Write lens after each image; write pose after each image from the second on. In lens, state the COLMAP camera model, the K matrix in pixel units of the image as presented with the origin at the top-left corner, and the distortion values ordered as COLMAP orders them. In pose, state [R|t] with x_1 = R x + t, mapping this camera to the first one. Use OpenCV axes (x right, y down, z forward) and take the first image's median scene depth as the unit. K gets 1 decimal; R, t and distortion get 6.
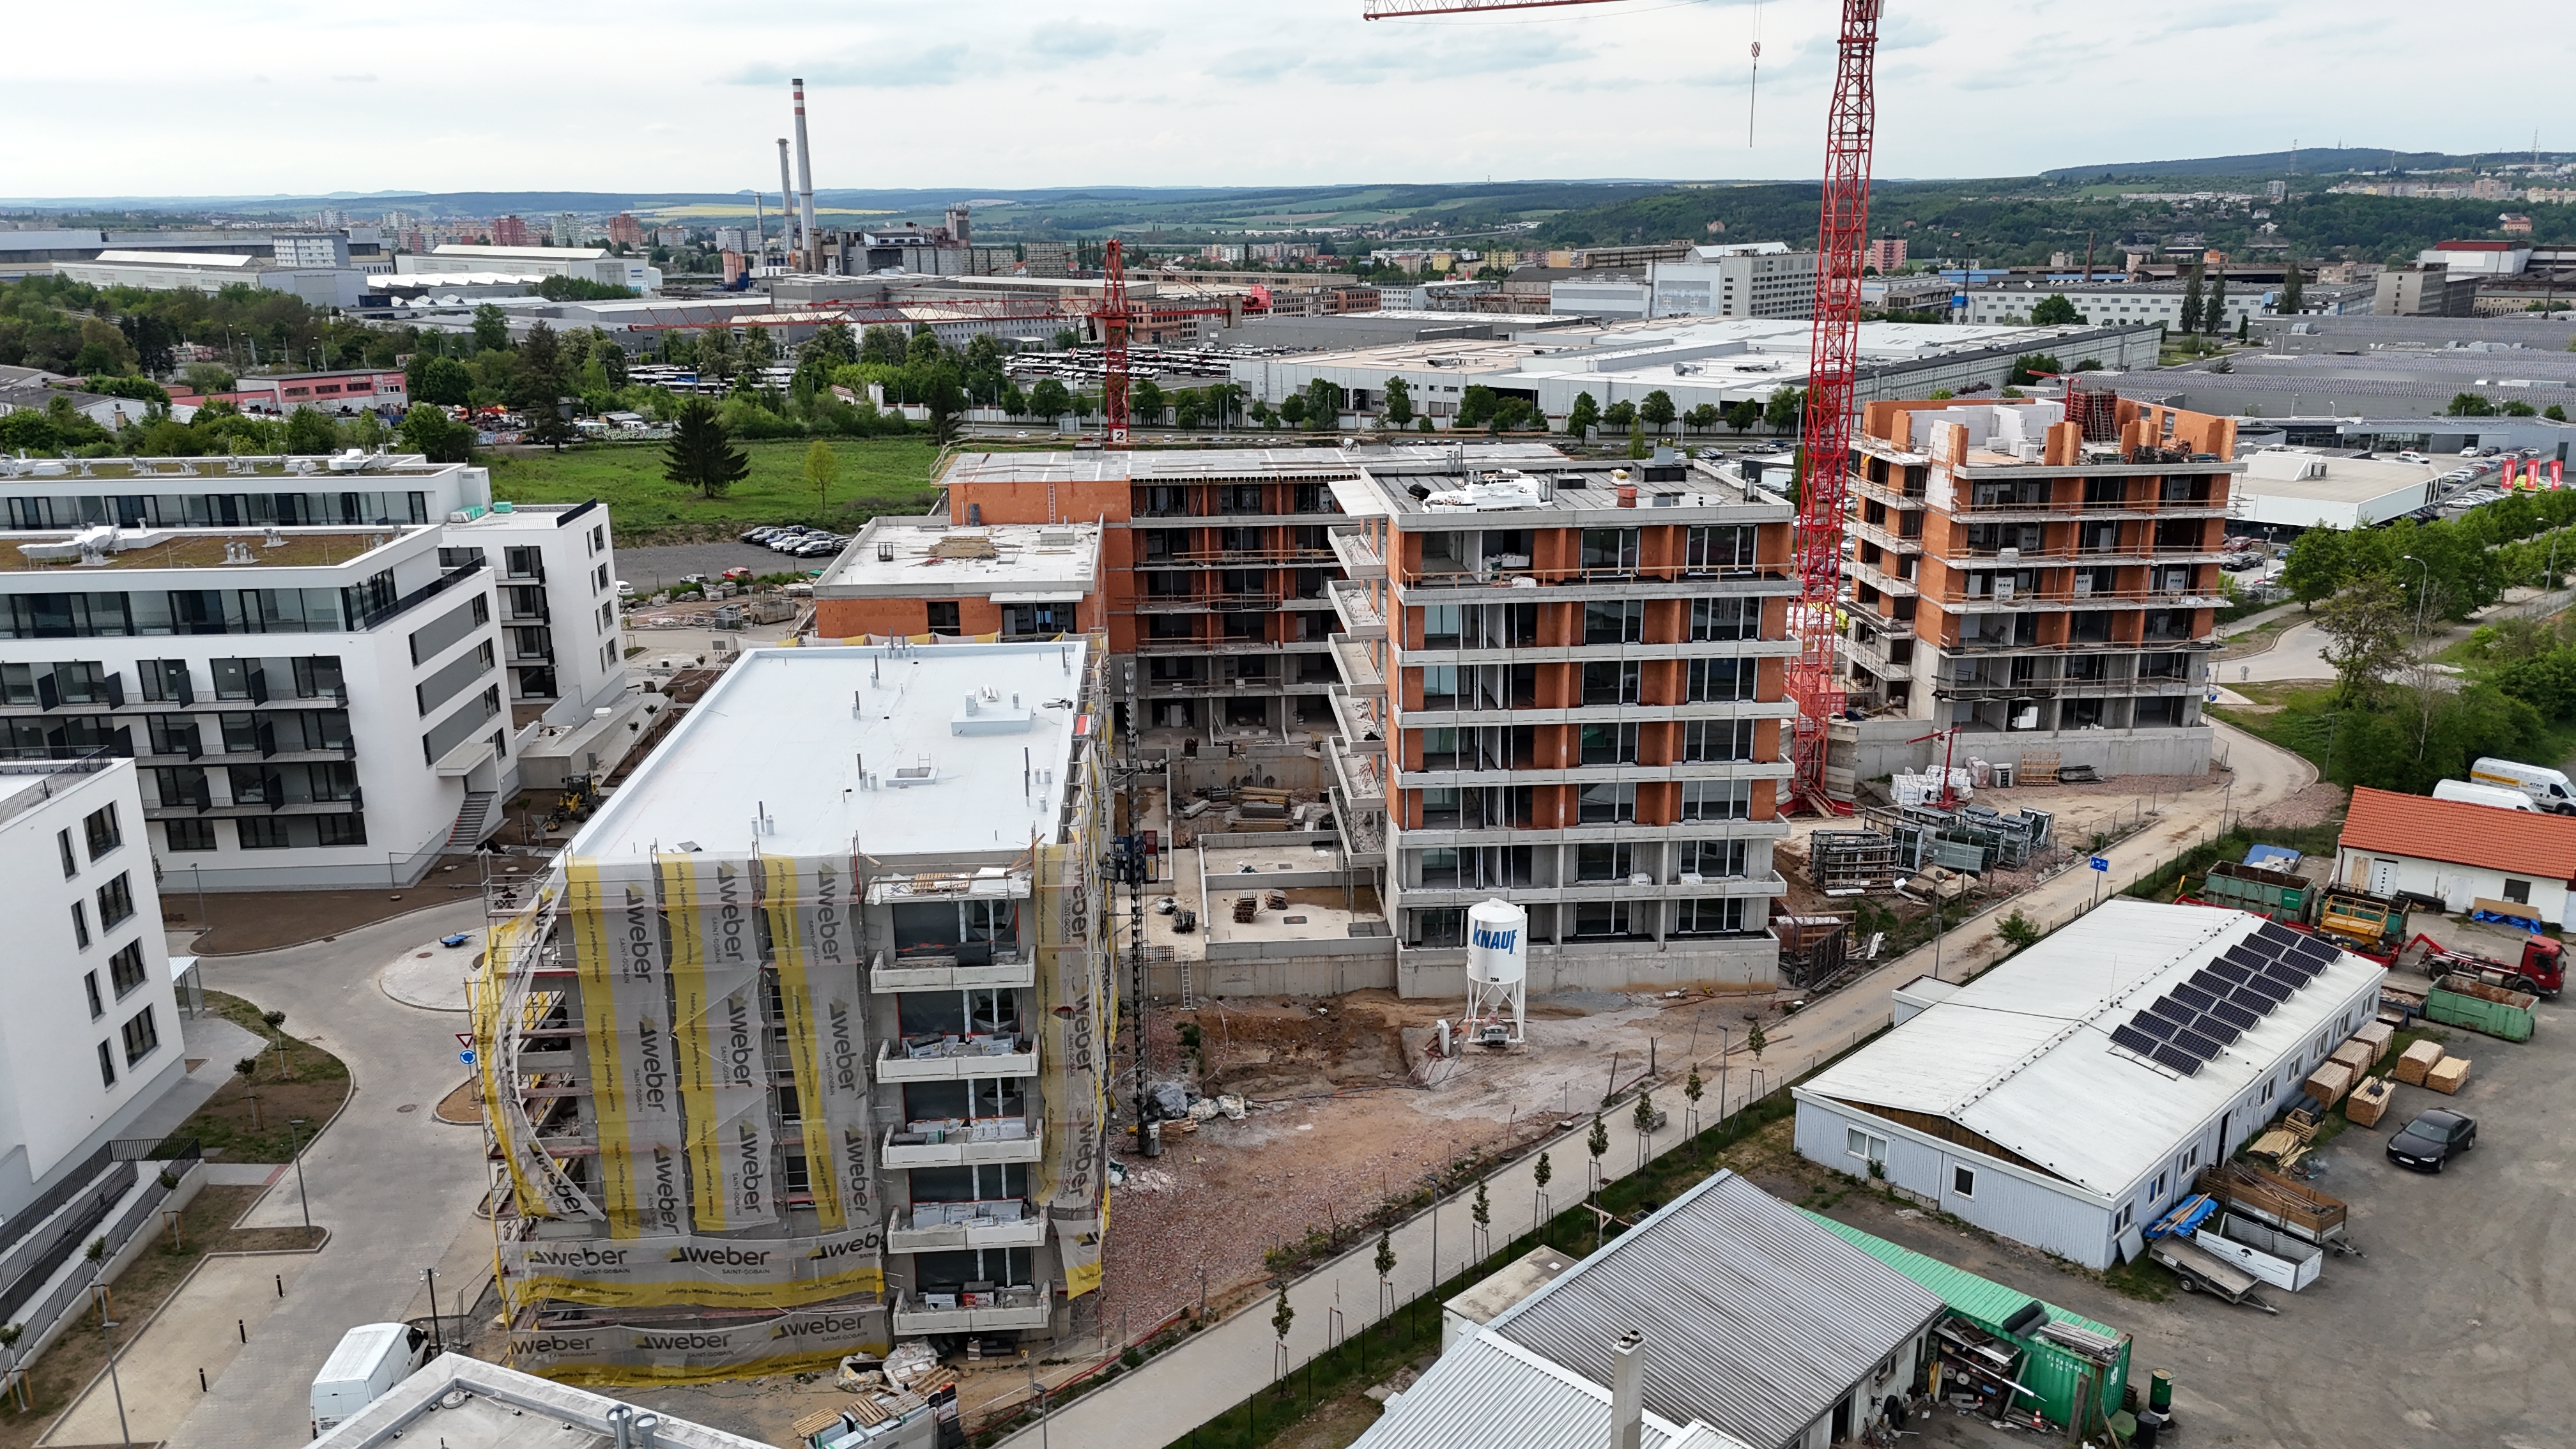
lens RADIAL K [[1884.8, 0, 1290.9], [0, 1884.8, 736.4], [0, 0, 1]] dist [0.082379, -0.078553]
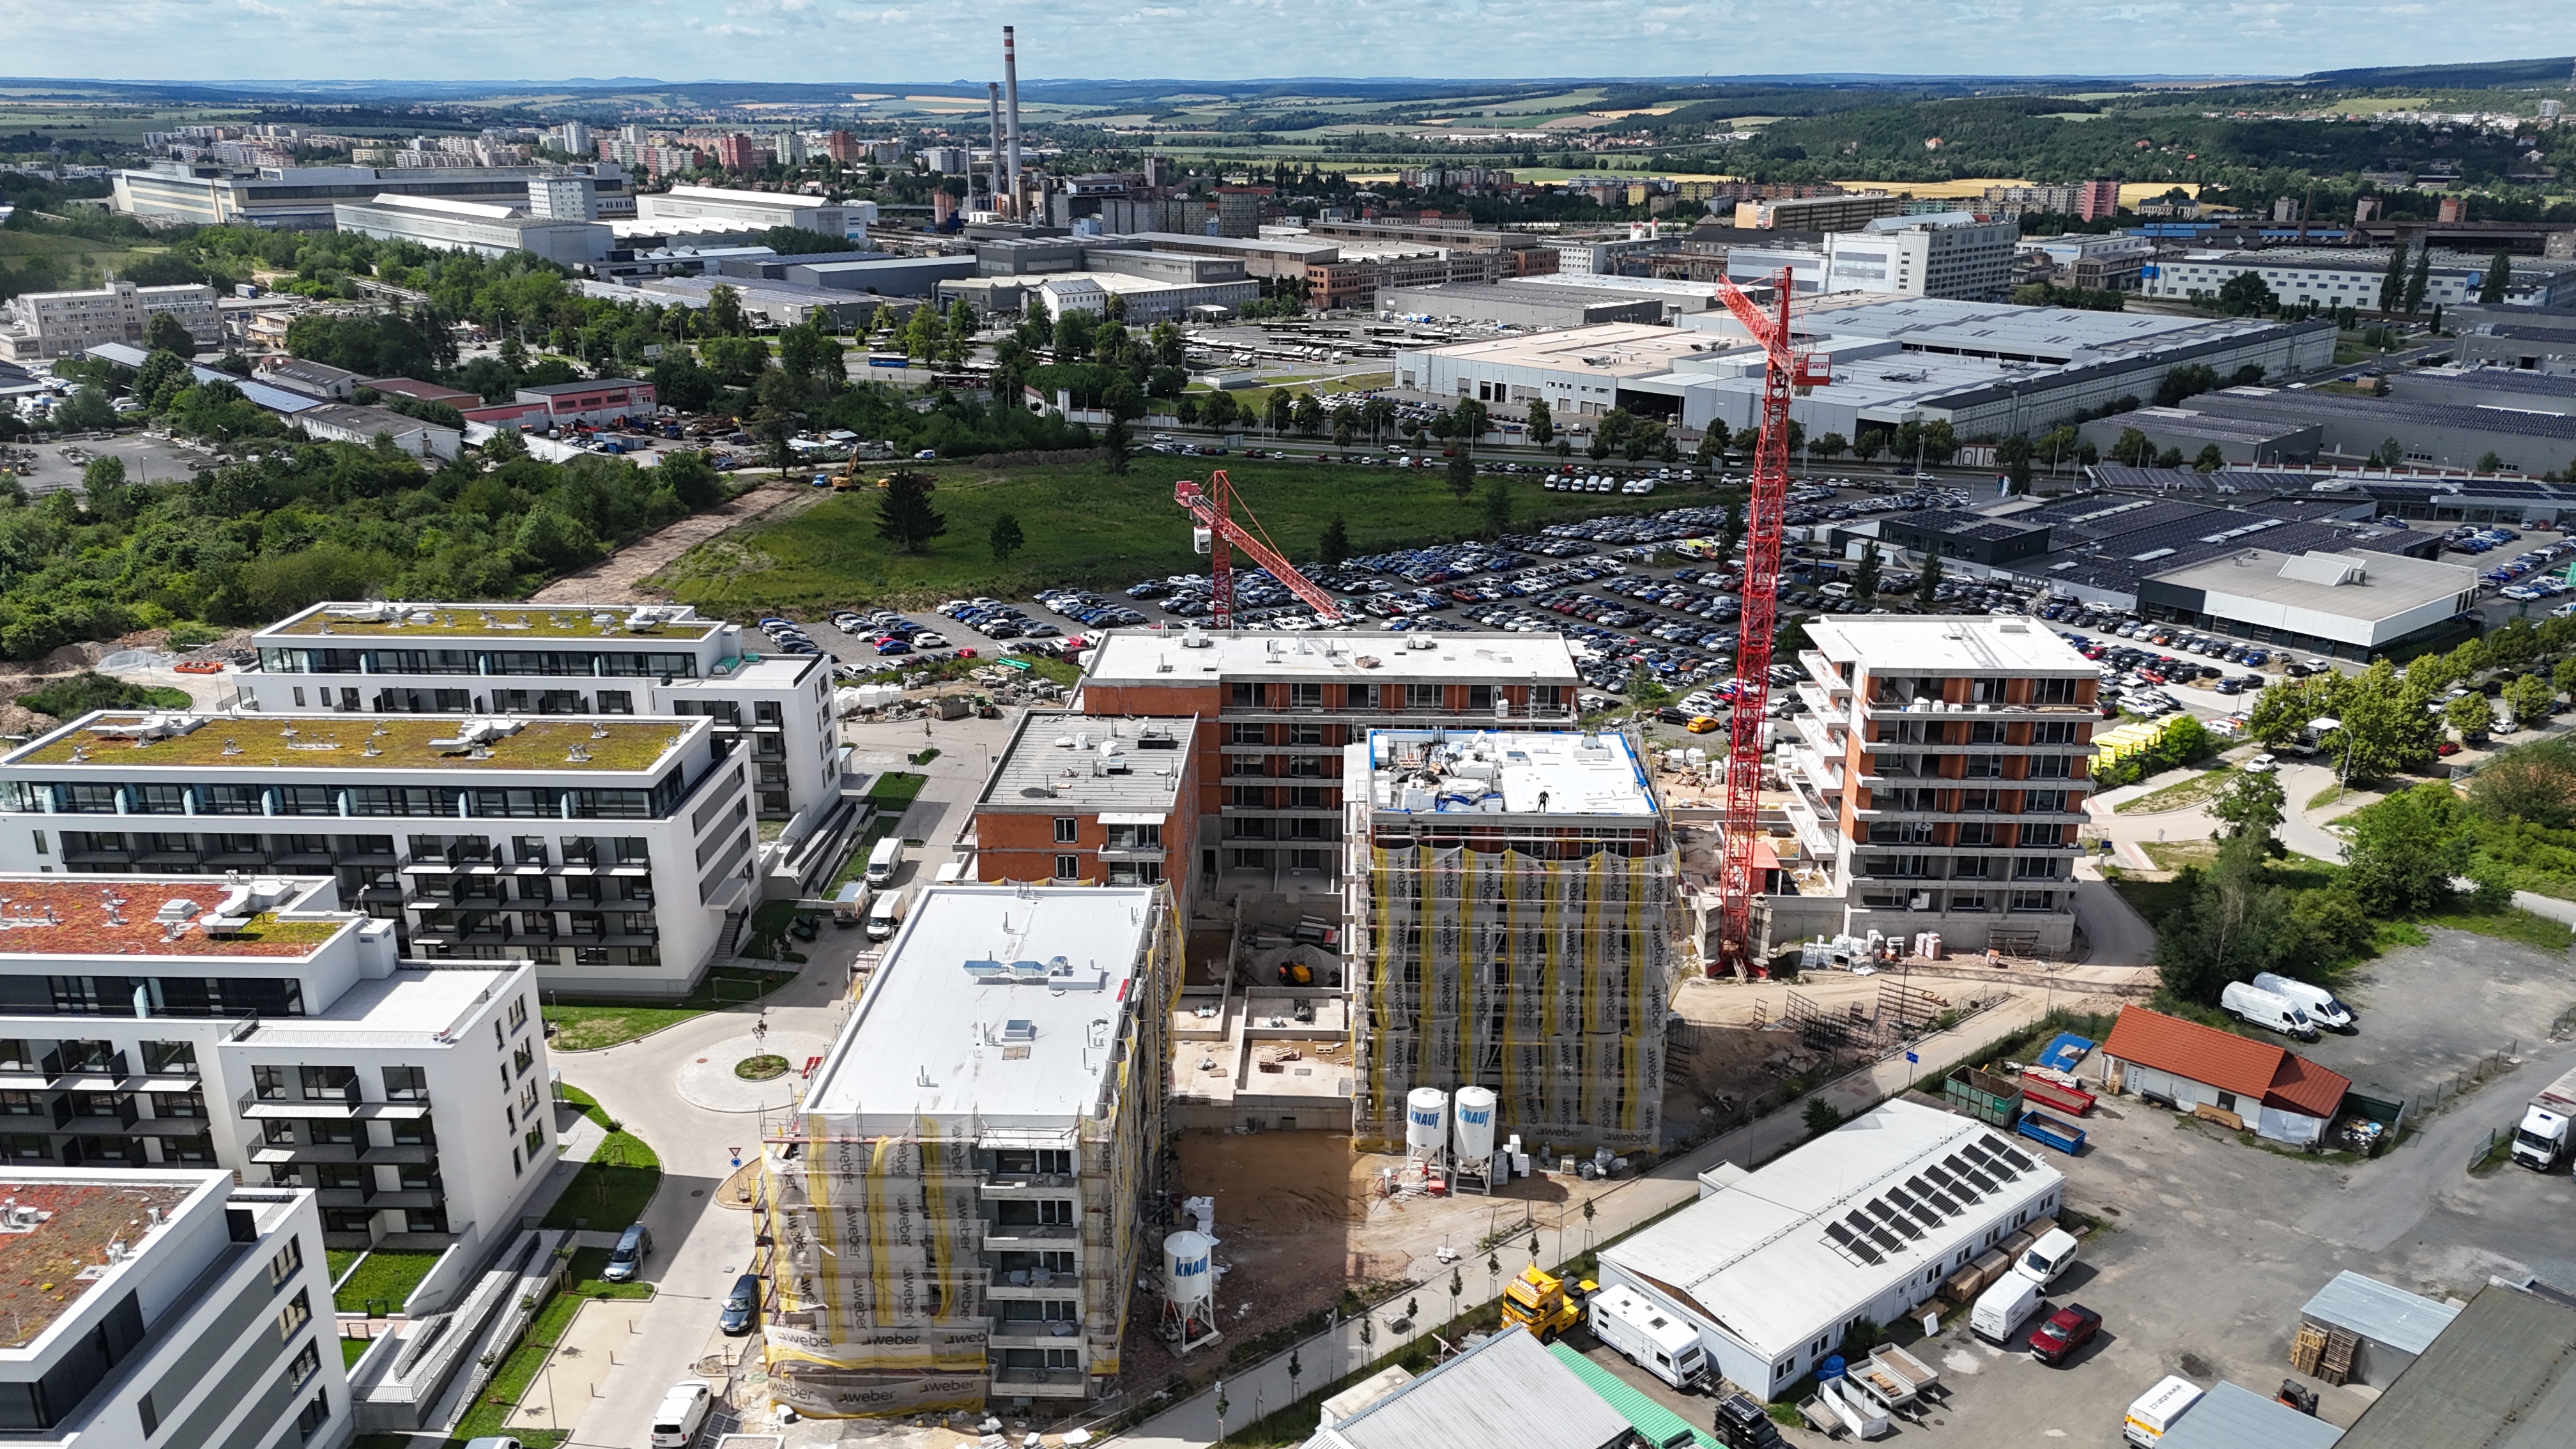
lens RADIAL K [[1884.8, 0, 1290.9], [0, 1884.8, 736.4], [0, 0, 1]] dist [0.082379, -0.078553]
pose [[0.994368, 0.041215, -0.097642, 0.027186], [-0.035895, 0.997806, 0.055636, -0.051806], [0.099720, -0.051817, 0.993665, -0.084883]]
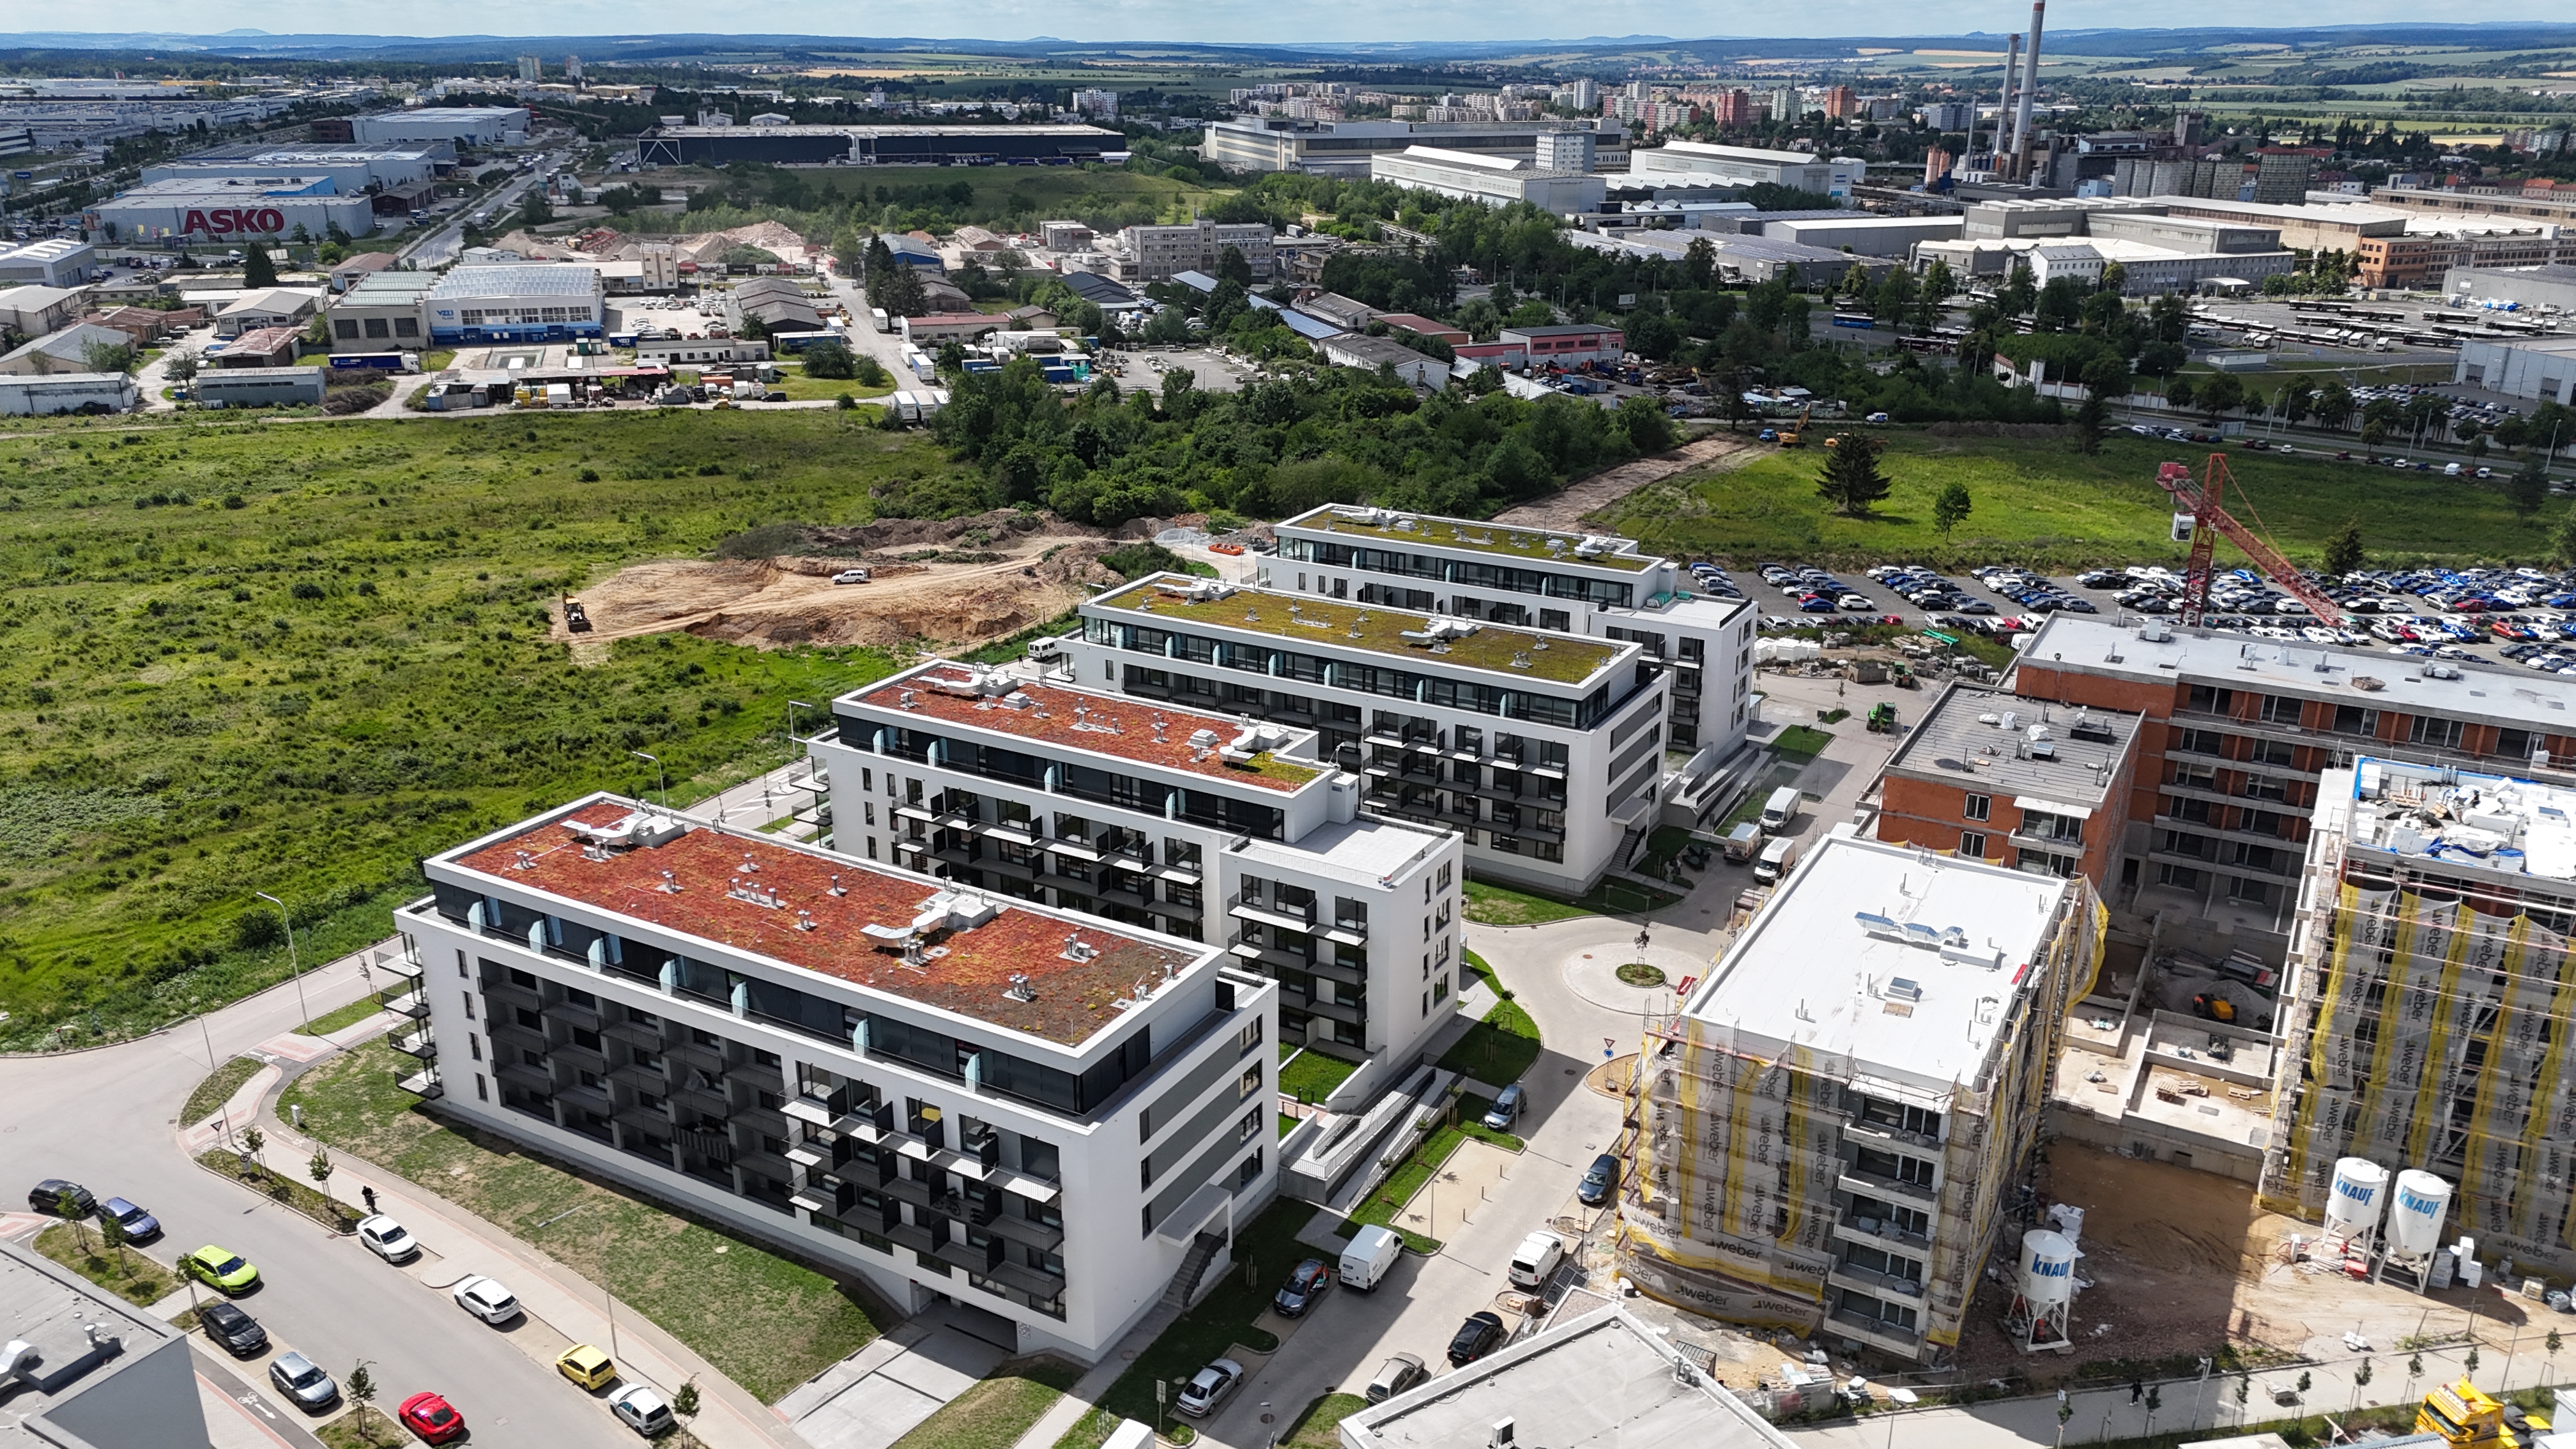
lens RADIAL K [[1884.8, 0, 1290.9], [0, 1884.8, 736.4], [0, 0, 1]] dist [0.082379, -0.078553]
pose [[0.829602, 0.197284, -0.522340, 0.026084], [-0.156878, 0.980172, 0.121043, -0.048124], [0.535863, -0.018474, 0.844103, -0.096852]]
